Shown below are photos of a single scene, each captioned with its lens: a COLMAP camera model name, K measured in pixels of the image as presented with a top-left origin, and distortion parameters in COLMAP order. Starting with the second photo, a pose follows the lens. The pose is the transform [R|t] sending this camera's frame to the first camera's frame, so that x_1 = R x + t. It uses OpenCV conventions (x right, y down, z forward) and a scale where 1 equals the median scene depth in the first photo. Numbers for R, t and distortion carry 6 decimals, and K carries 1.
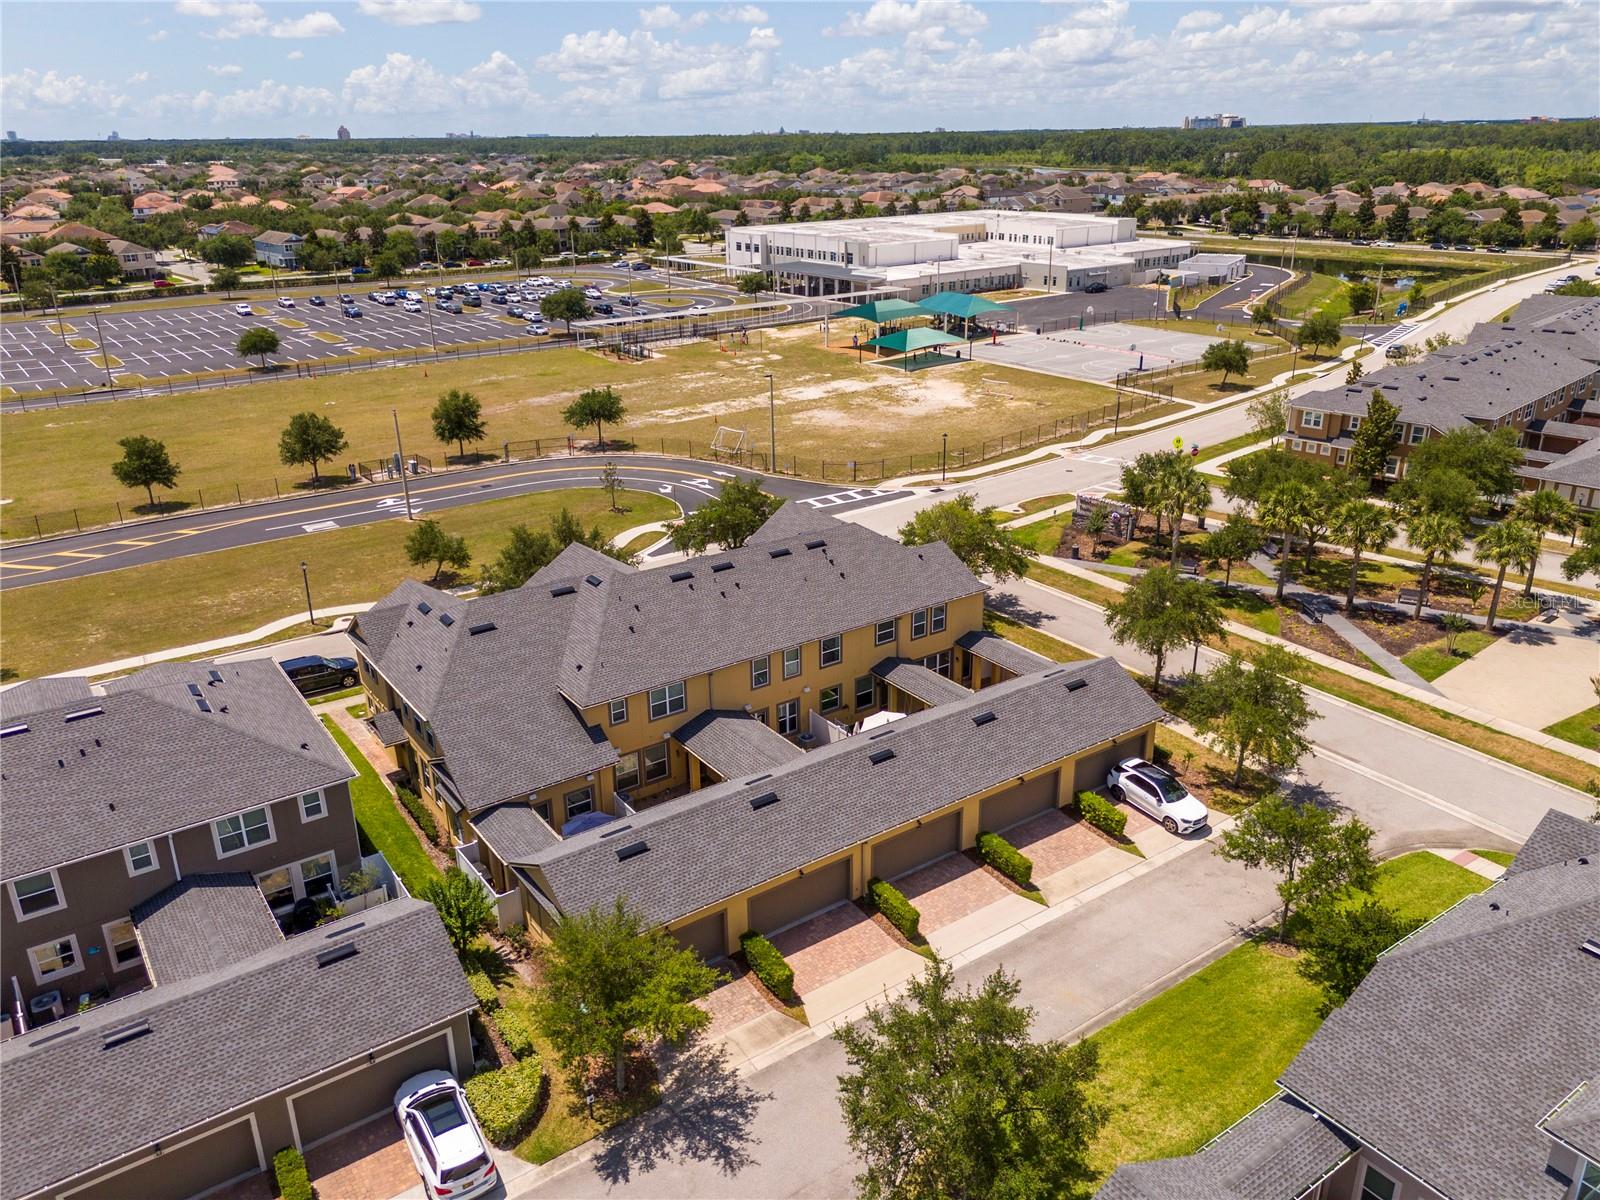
lens RADIAL K [[1187.2, 0, 802.3], [0, 1187.2, 628.9], [0, 0, 1]] dist [0.057163, -0.048229]
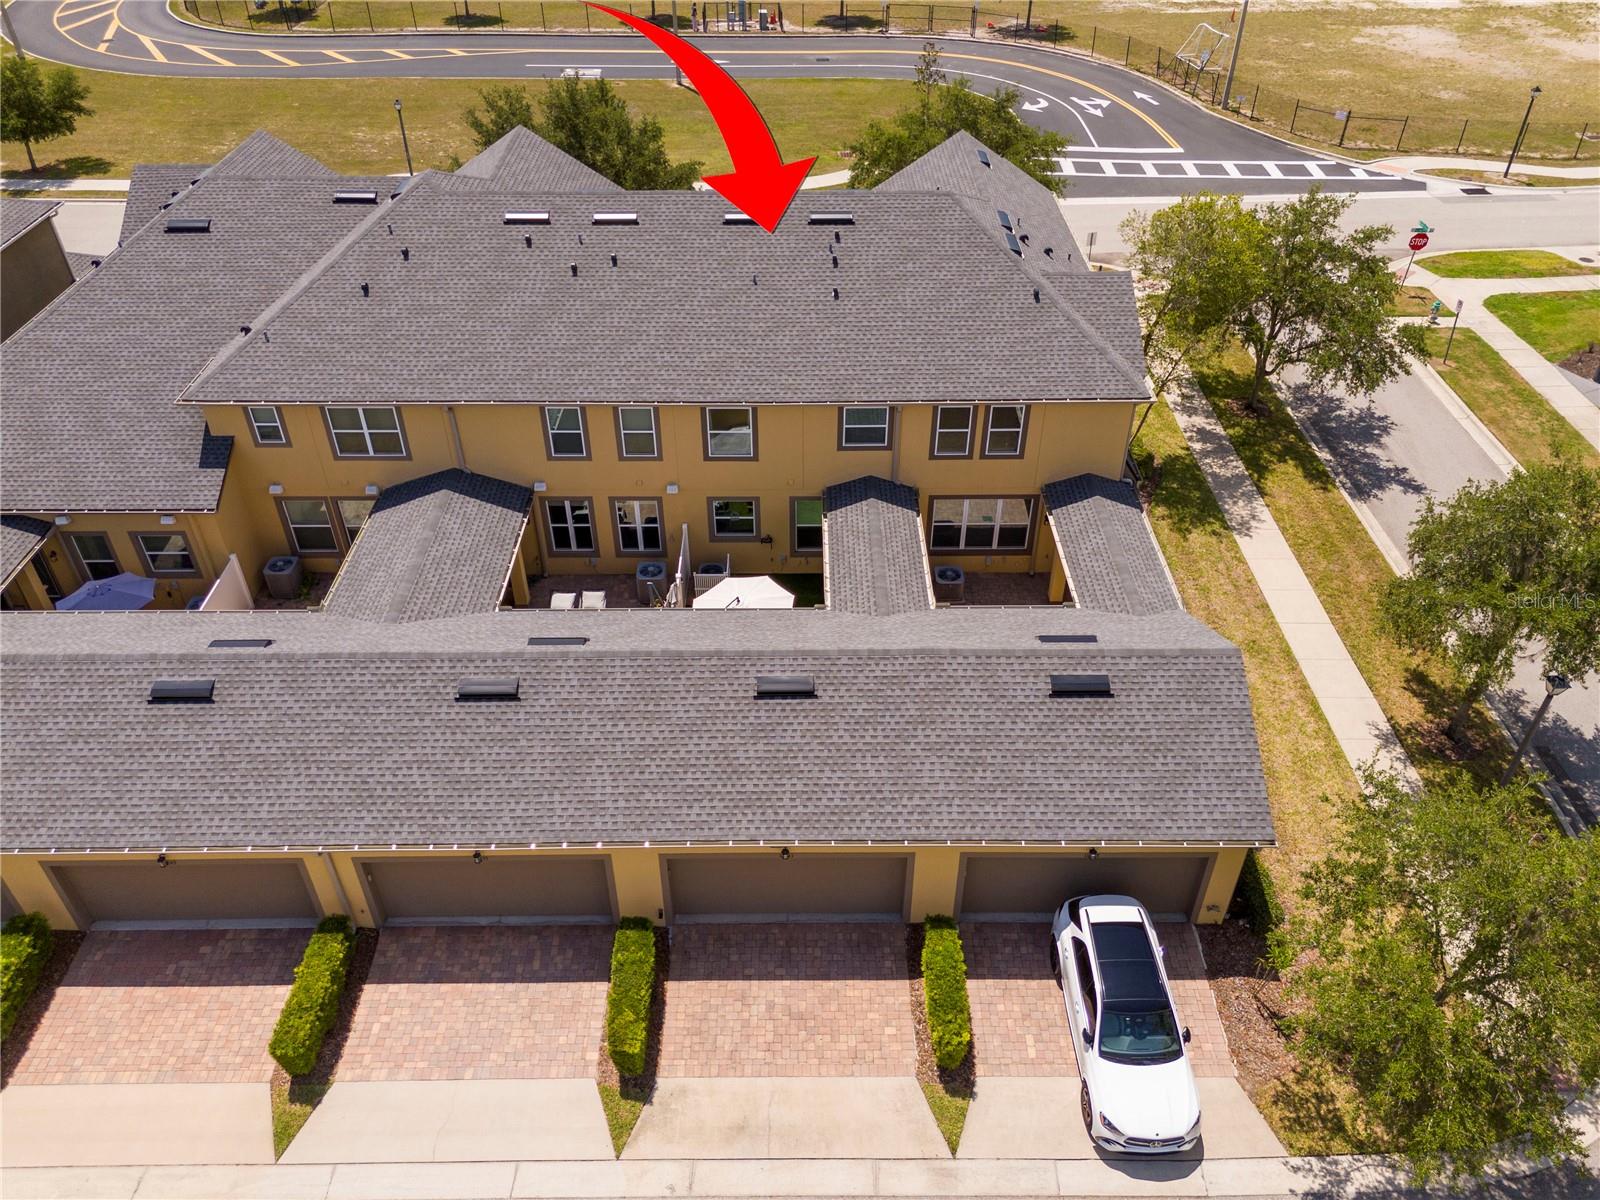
lens RADIAL K [[1187.2, 0, 802.6], [0, 1187.2, 605.2], [0, 0, 1]] dist [0.057163, -0.048229]
pose [[0.819276, 0.362943, -0.443913, 0.077031], [-0.228278, 0.916634, 0.328133, -0.022493], [0.525999, -0.167496, 0.833828, 0.142099]]
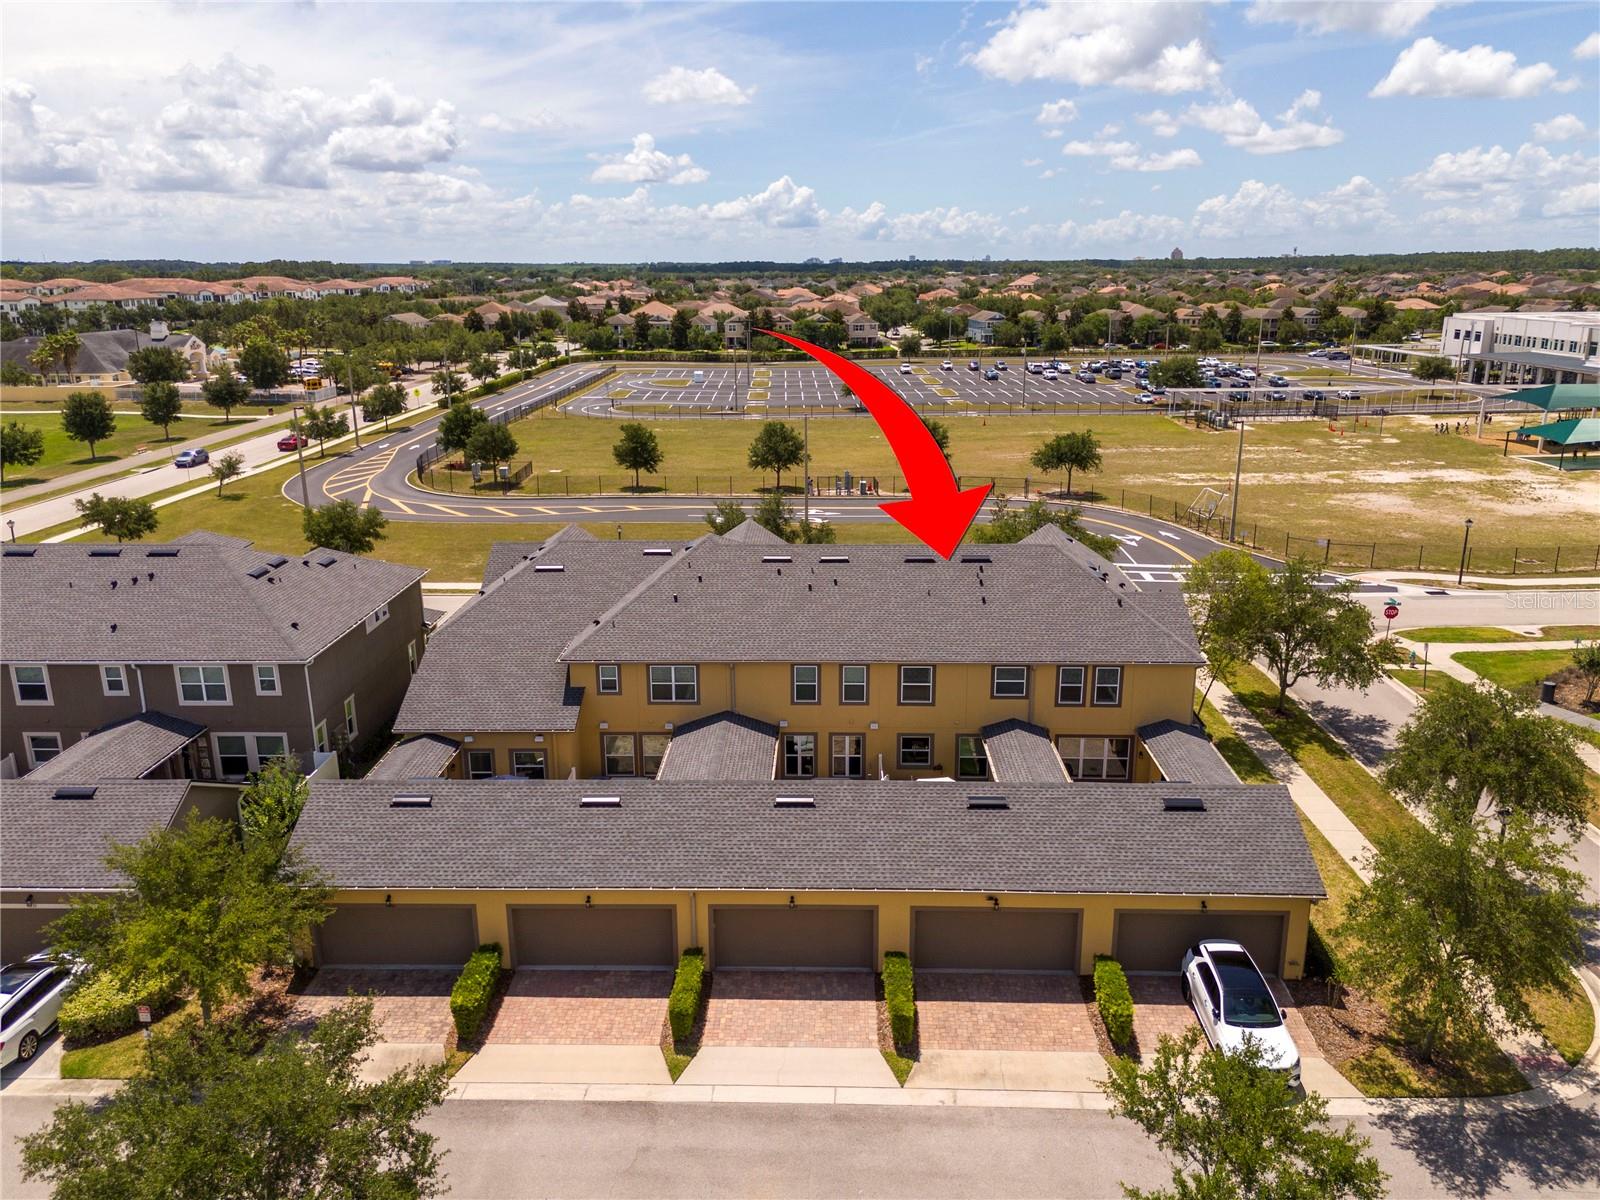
lens RADIAL K [[1187.2, 0, 797.8], [0, 1187.2, 607.6], [0, 0, 1]] dist [0.057163, -0.048229]
pose [[0.798992, 0.173281, -0.575835, 0.098297], [-0.234255, 0.971627, -0.032654, 0.003272], [0.553838, 0.160983, 0.816913, 0.081092]]
